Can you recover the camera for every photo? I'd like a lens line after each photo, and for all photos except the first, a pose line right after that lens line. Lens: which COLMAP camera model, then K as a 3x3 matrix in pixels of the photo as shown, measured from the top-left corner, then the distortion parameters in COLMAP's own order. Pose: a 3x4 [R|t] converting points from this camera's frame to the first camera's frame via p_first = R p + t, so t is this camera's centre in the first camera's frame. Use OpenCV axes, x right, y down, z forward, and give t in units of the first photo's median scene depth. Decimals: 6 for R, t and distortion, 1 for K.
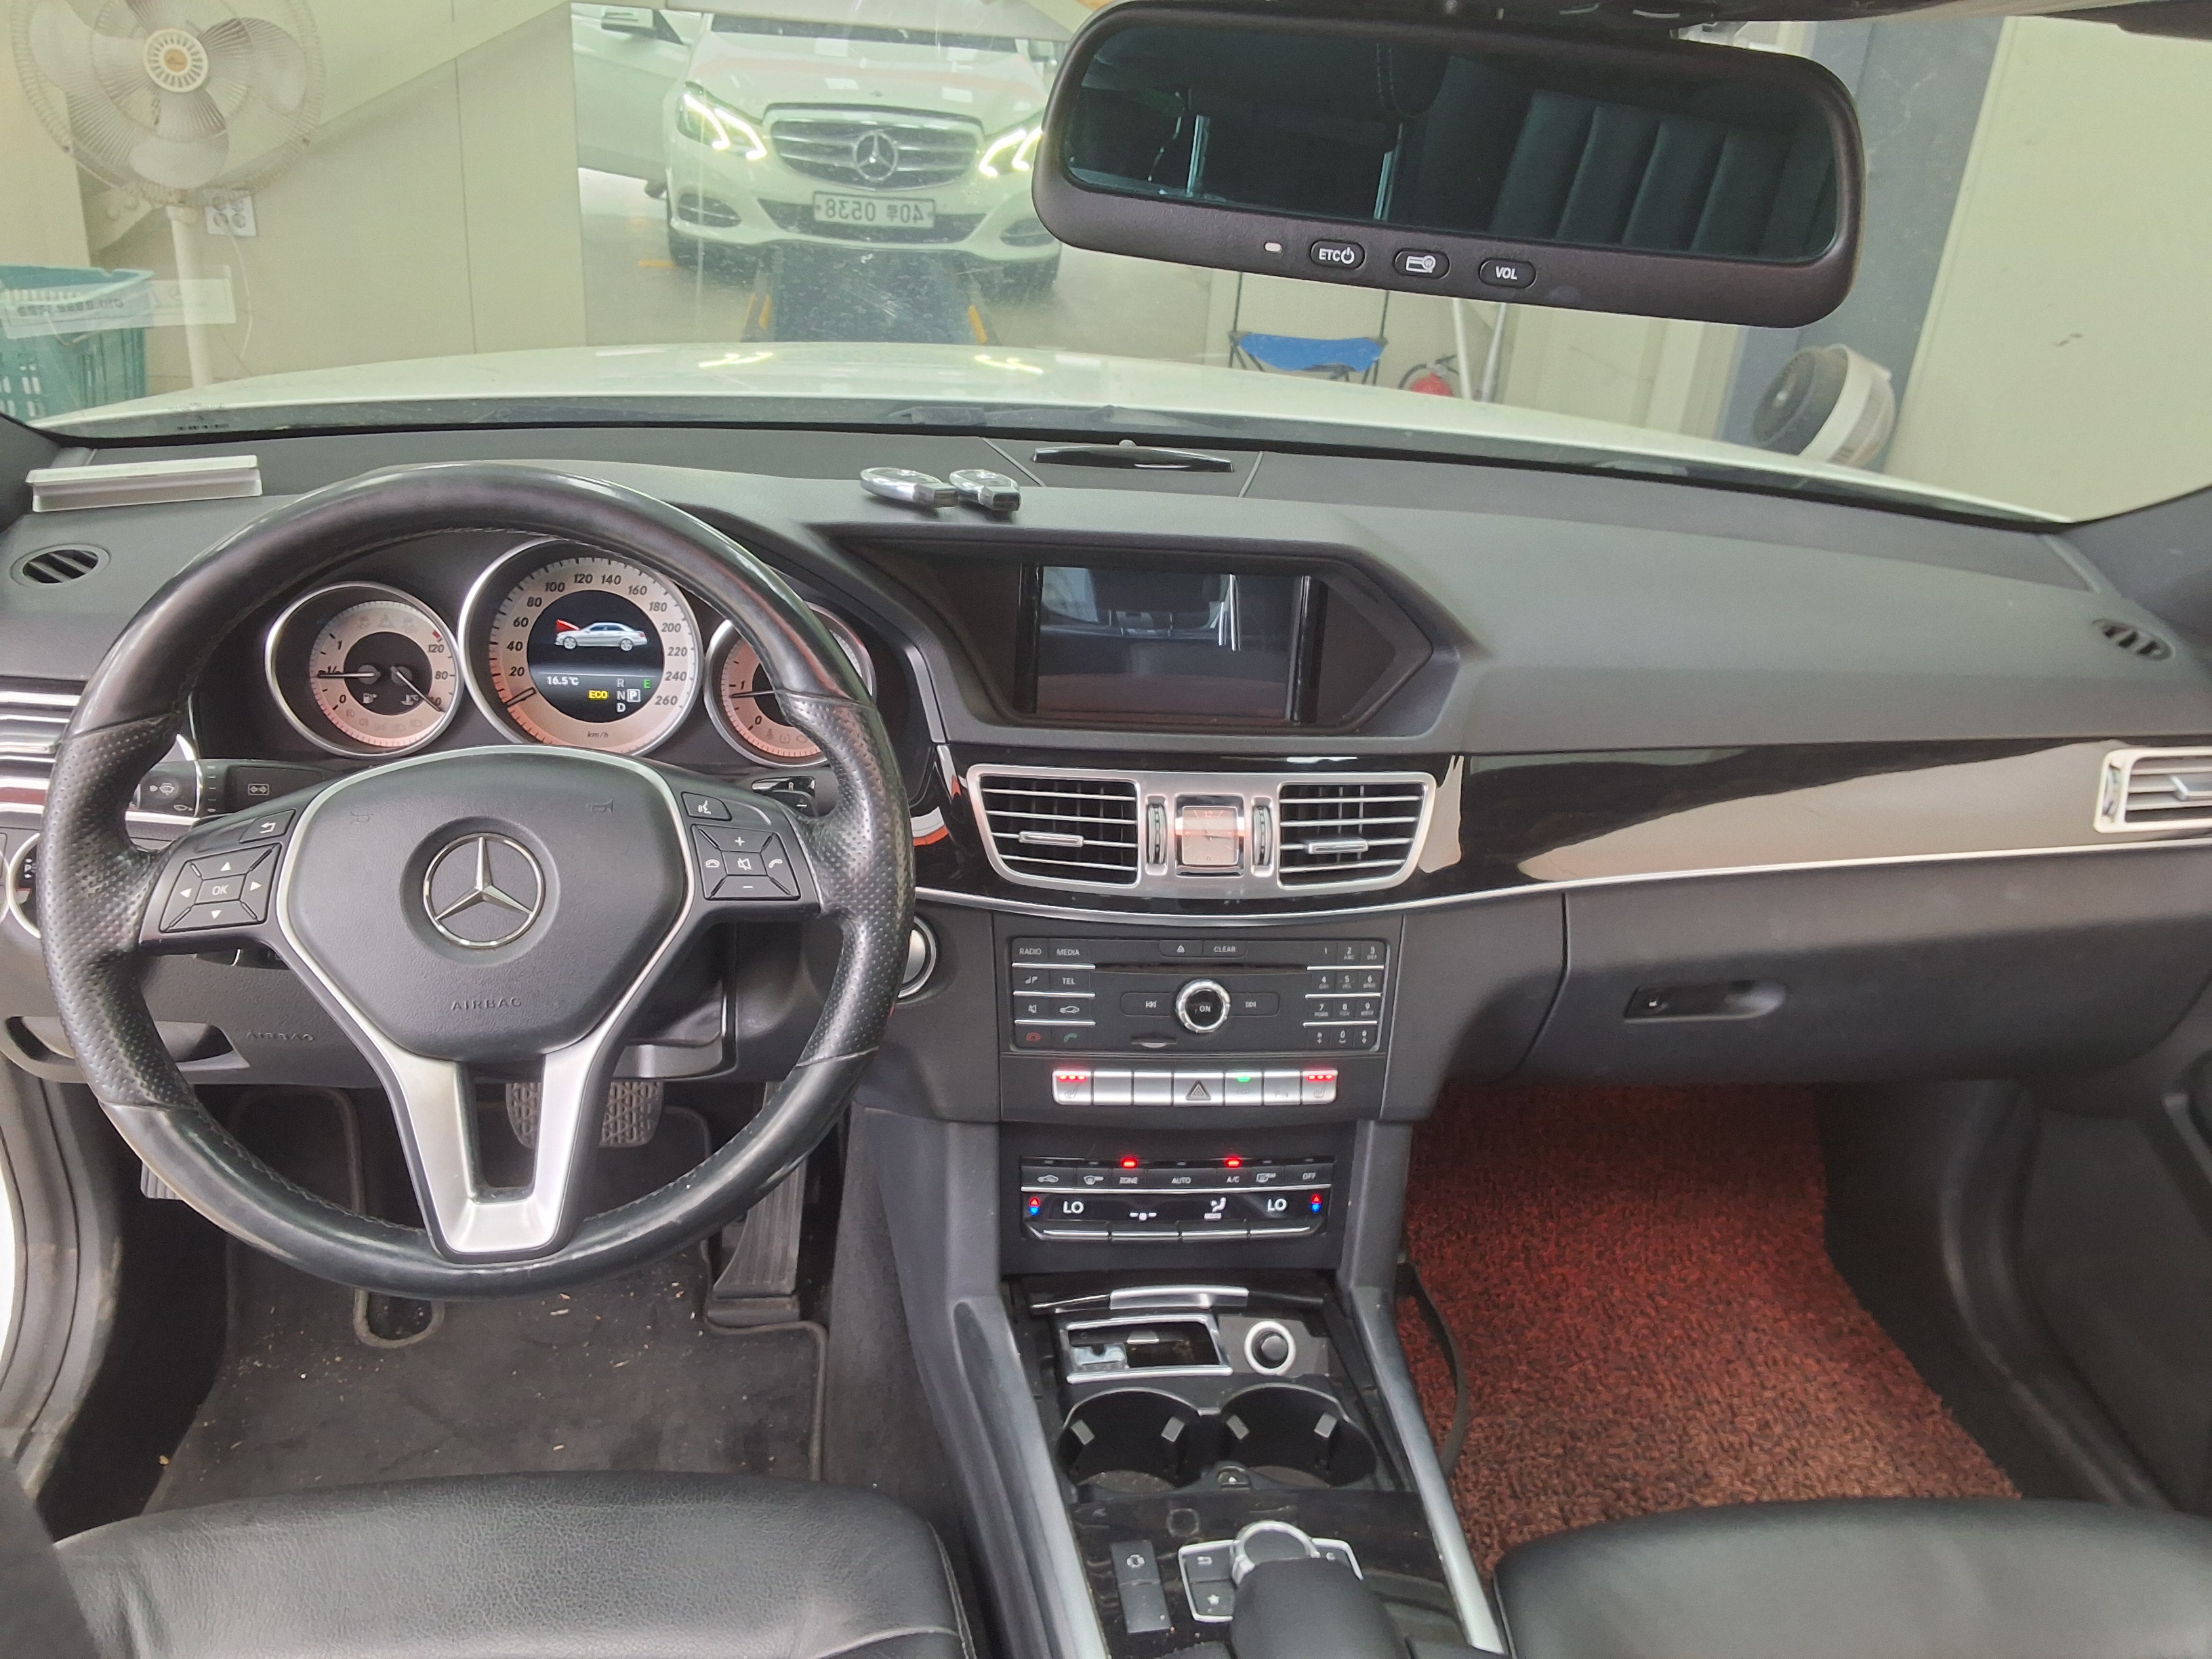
lens RADIAL K [[1771.6, 0, 1089.9], [0, 1771.6, 840.8], [0, 0, 1]] dist [0.102607, -0.094038]
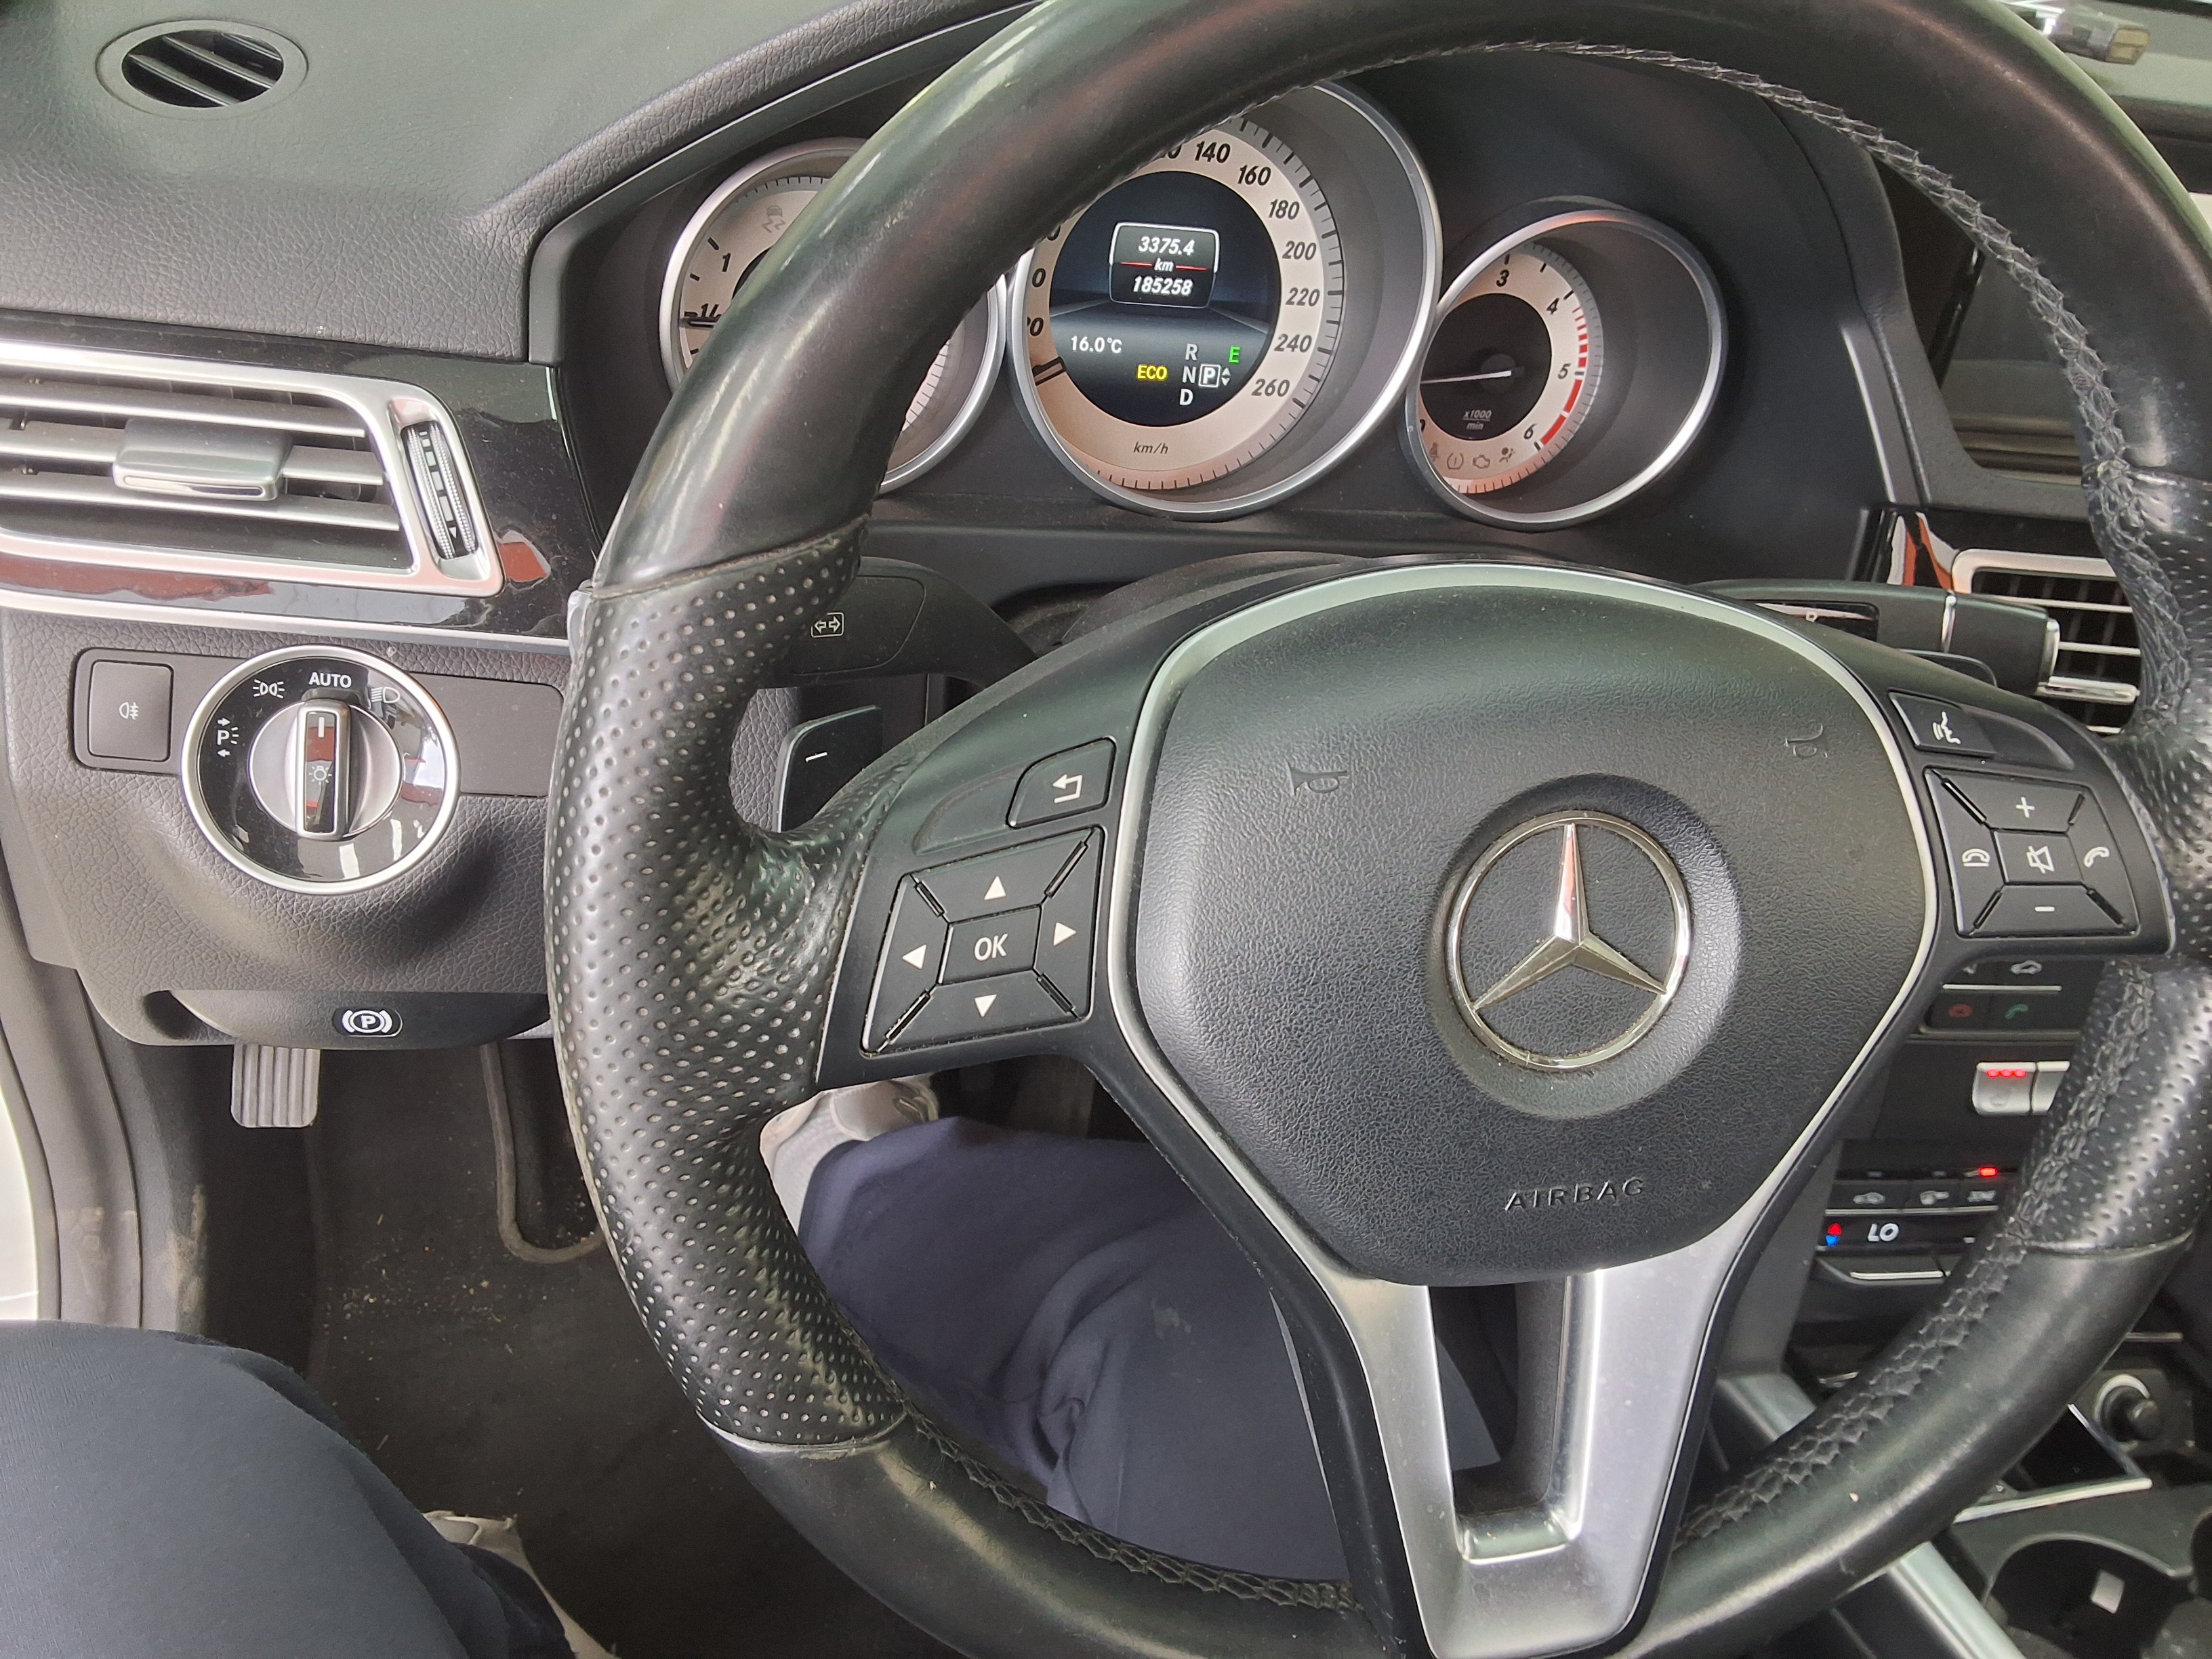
lens RADIAL K [[1771.6, 0, 1105.6], [0, 1771.6, 845.1], [0, 0, 1]] dist [0.102607, -0.094038]
pose [[0.988960, 0.001883, 0.148171, -0.379433], [-0.036091, 0.972870, 0.228522, -0.066590], [-0.143721, -0.231346, 0.962197, 0.444769]]
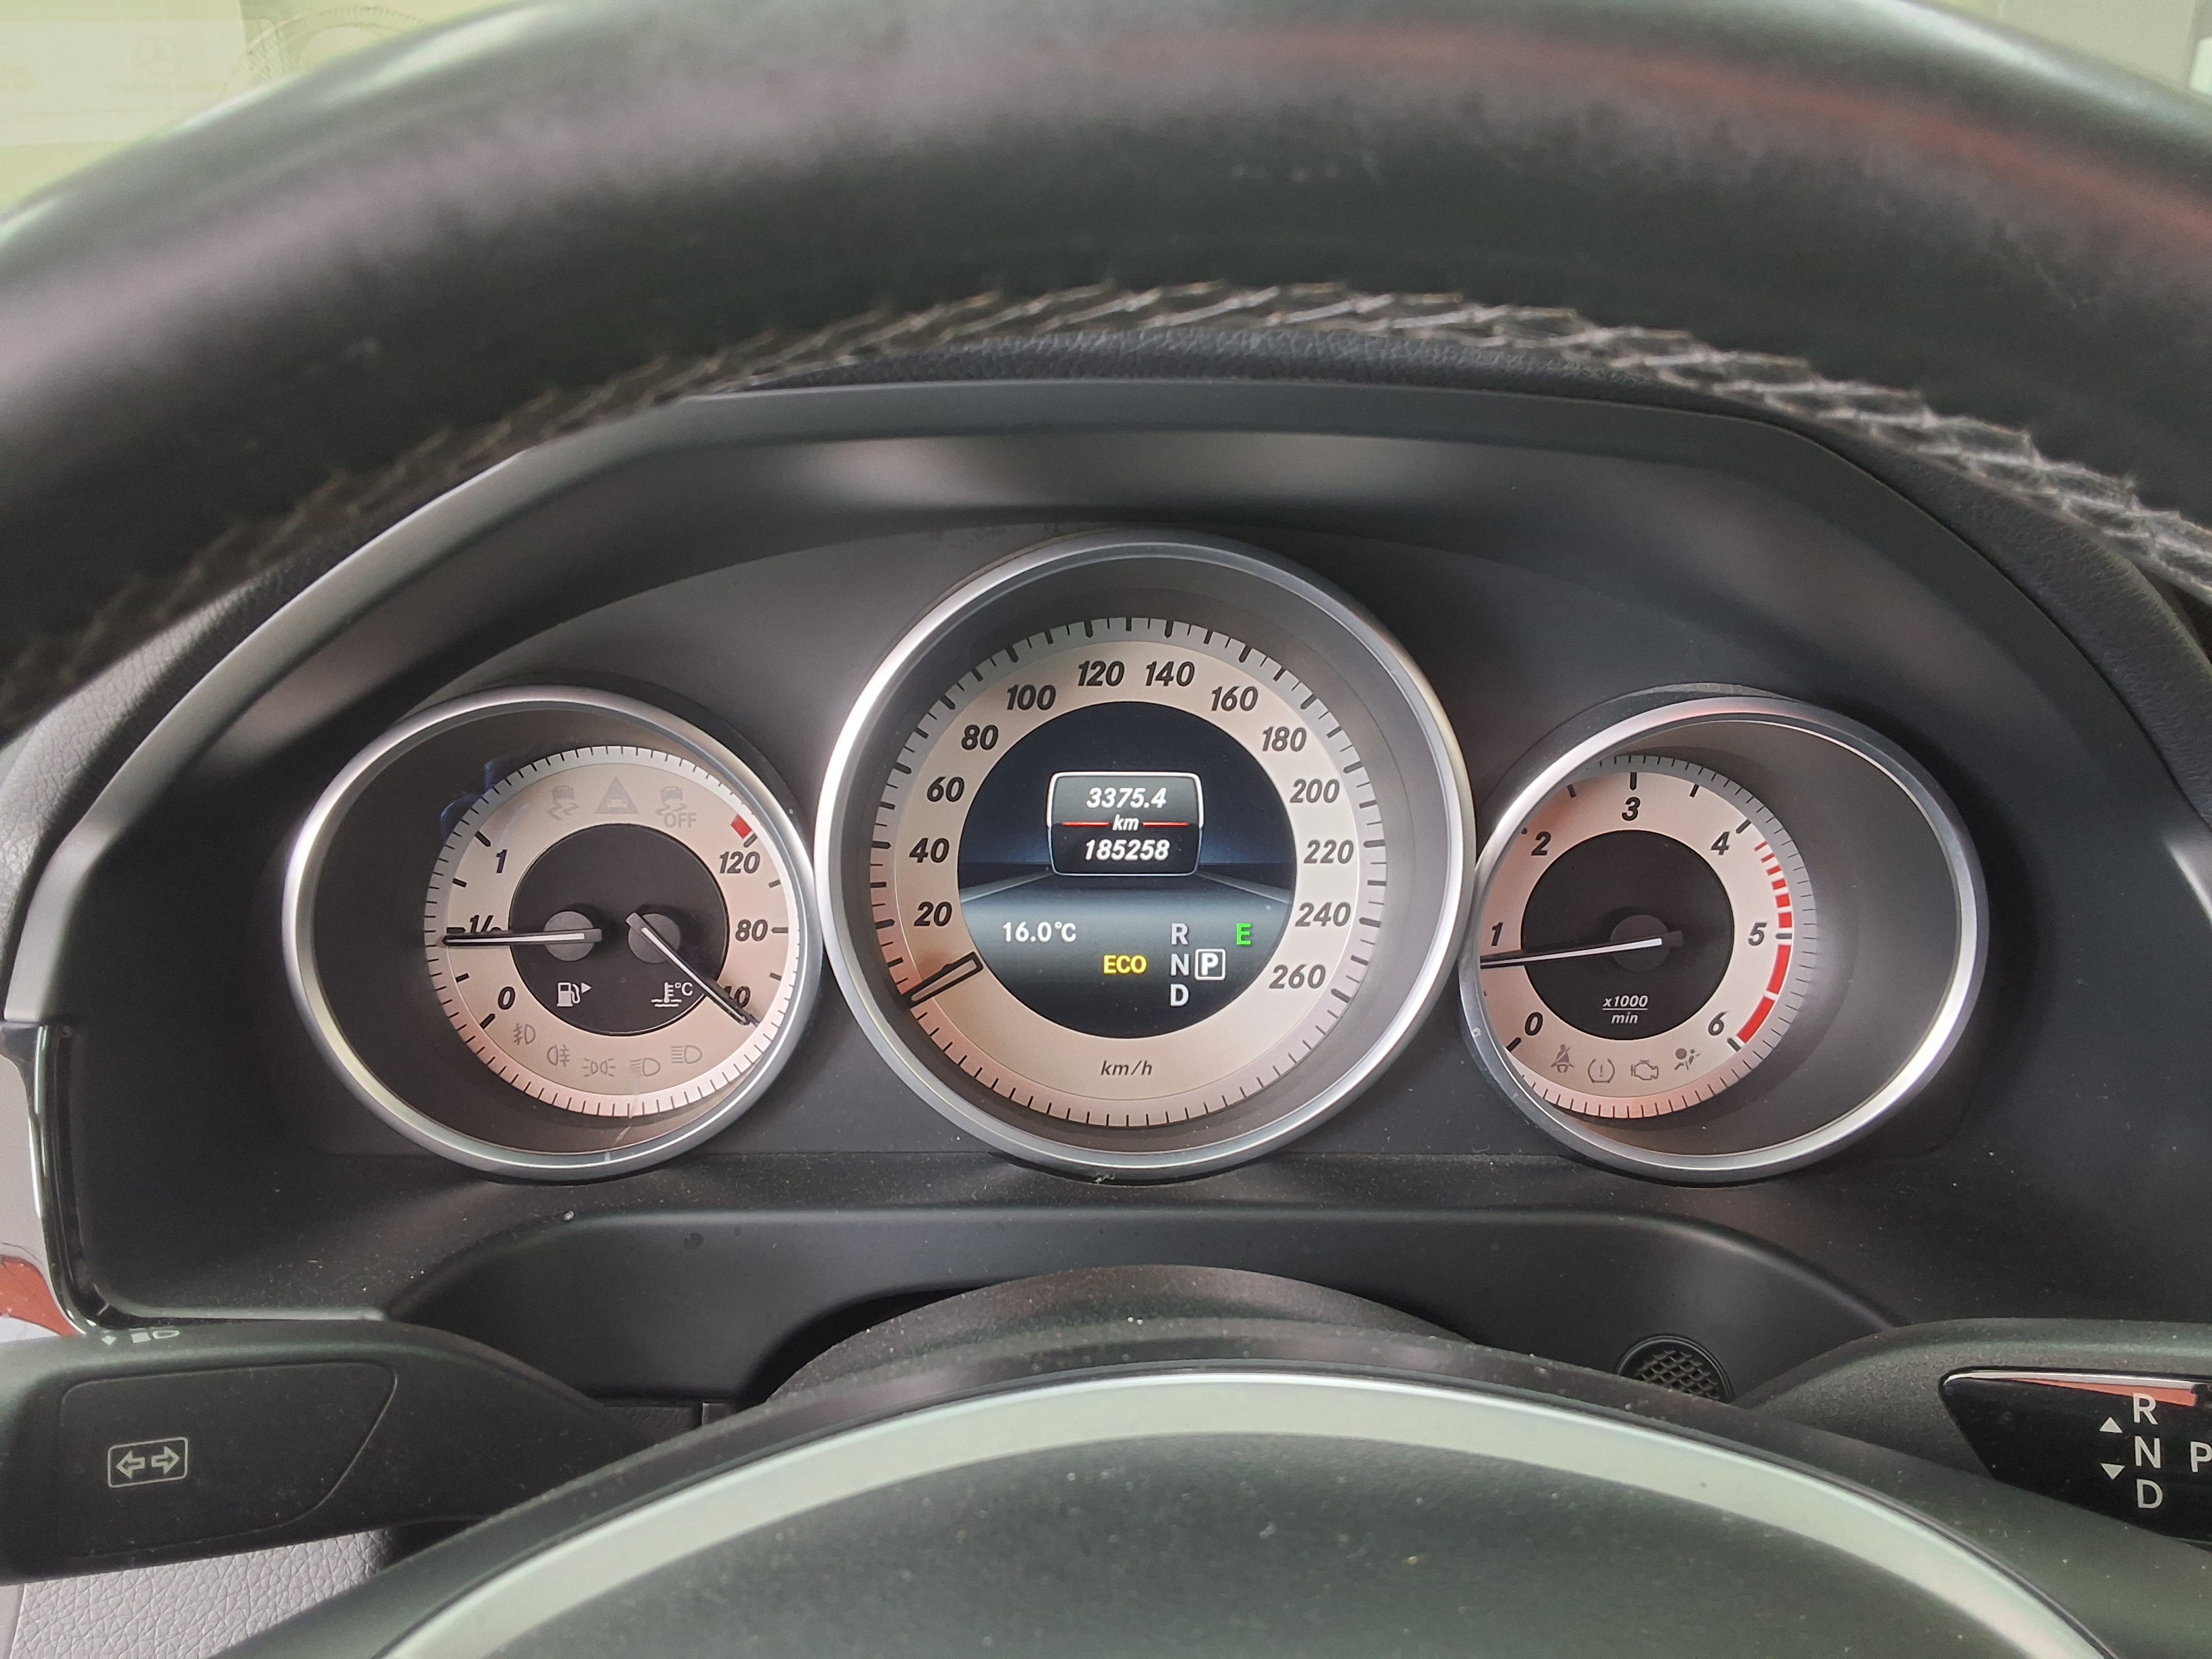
lens RADIAL K [[1771.6, 0, 1083.8], [0, 1771.6, 833.1], [0, 0, 1]] dist [0.102607, -0.094038]
pose [[0.994427, -0.020296, -0.103454, -0.248369], [0.010867, 0.995801, -0.090899, -0.076877], [0.104864, 0.089268, 0.990472, 0.620884]]
